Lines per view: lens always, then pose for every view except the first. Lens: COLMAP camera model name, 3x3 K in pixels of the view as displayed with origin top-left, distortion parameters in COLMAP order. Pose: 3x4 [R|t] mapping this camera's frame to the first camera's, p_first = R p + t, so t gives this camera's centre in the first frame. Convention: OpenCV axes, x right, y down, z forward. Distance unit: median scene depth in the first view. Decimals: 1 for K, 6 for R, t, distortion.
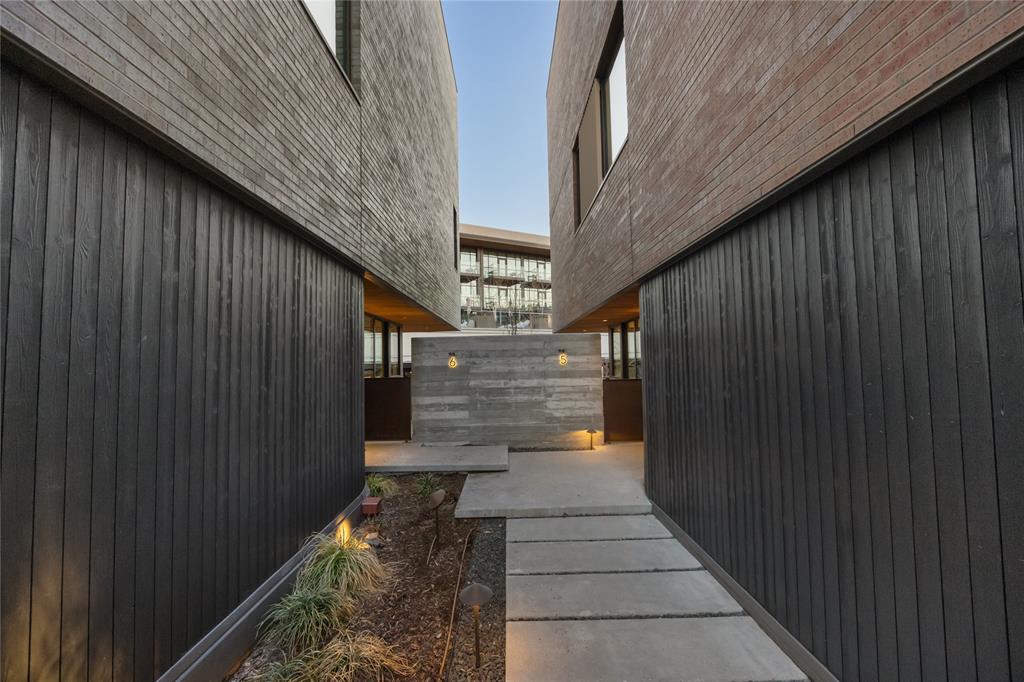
lens RADIAL K [[391.6, 0, 512.1], [0, 391.6, 343.0], [0, 0, 1]] dist [-0.003187, -0.000120]
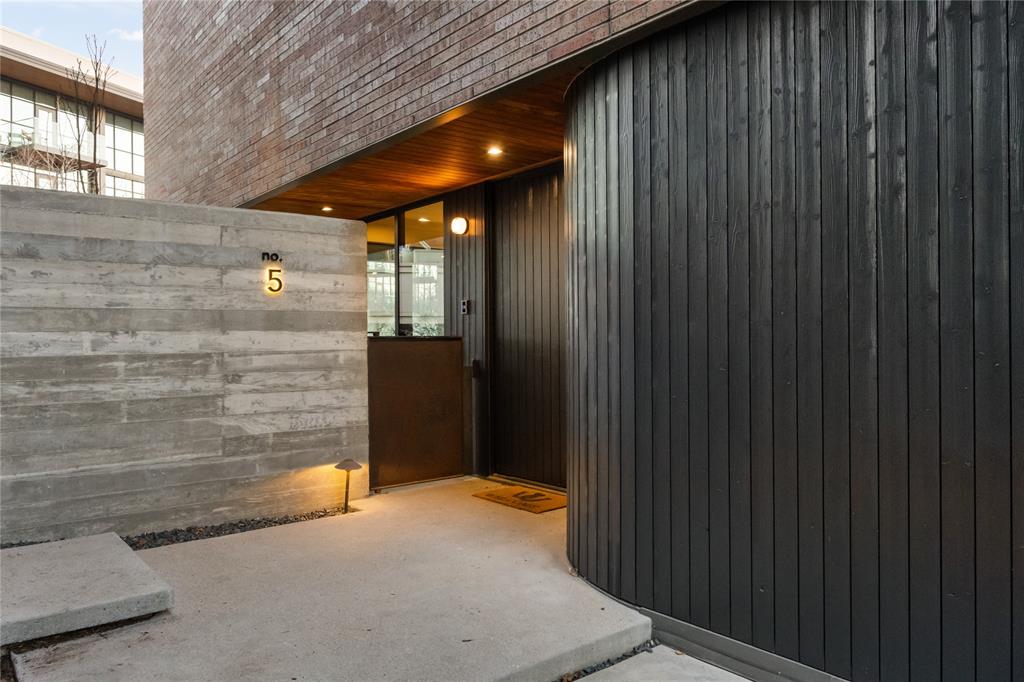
lens RADIAL K [[736.0, 0, 512.2], [0, 736.0, 339.5], [0, 0, 1]] dist [-0.009878, -0.000807]
pose [[0.784418, 0.013016, 0.620096, -0.123537], [-0.035392, 0.999090, 0.023799, 0.073811], [-0.619222, -0.040615, 0.784165, 0.314842]]
